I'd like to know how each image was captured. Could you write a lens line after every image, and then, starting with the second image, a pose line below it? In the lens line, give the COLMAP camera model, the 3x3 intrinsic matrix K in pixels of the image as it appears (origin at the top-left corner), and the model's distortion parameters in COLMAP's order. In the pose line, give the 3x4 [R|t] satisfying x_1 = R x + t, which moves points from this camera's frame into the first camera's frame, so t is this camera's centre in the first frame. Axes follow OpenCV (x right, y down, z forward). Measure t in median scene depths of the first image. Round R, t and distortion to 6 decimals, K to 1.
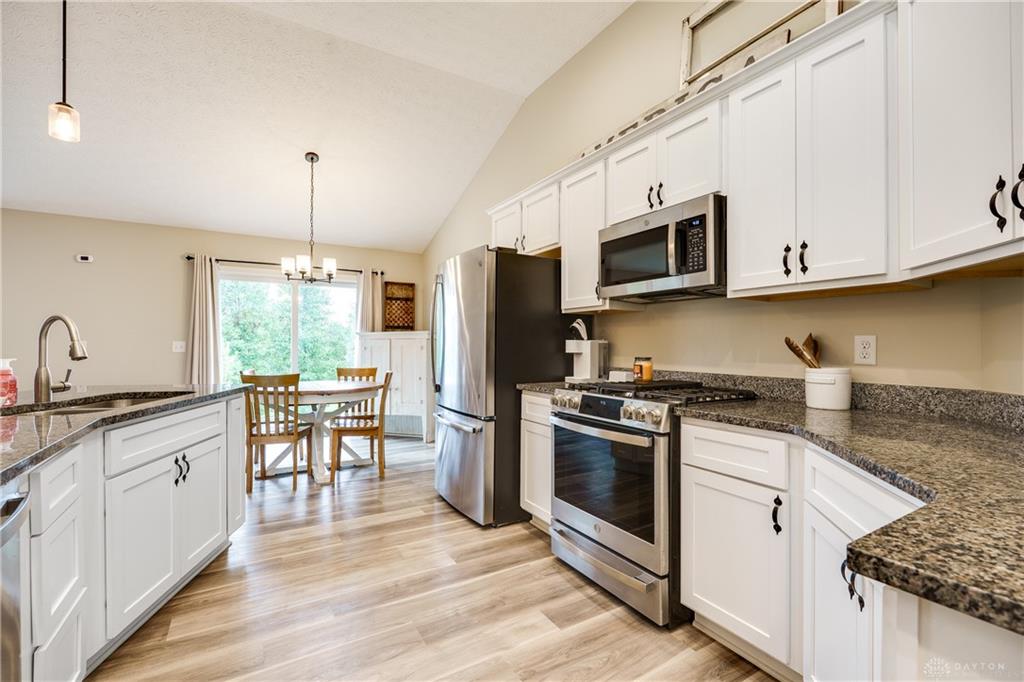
lens RADIAL K [[450.1, 0, 515.2], [0, 450.1, 343.7], [0, 0, 1]] dist [-0.003889, 0.000415]
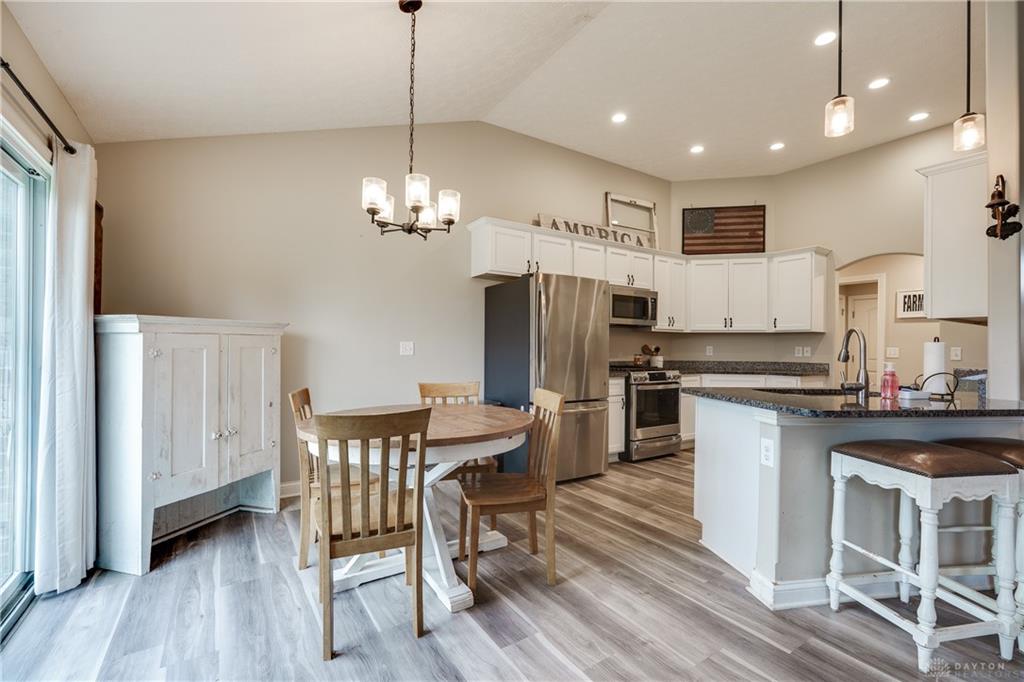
lens RADIAL K [[450.1, 0, 515.7], [0, 450.1, 344.3], [0, 0, 1]] dist [-0.003889, 0.000415]
pose [[-0.037536, 0.005209, 0.999282, -1.475776], [-0.010992, 0.999924, -0.005625, 0.000193], [-0.999235, -0.011195, -0.037476, 1.308070]]
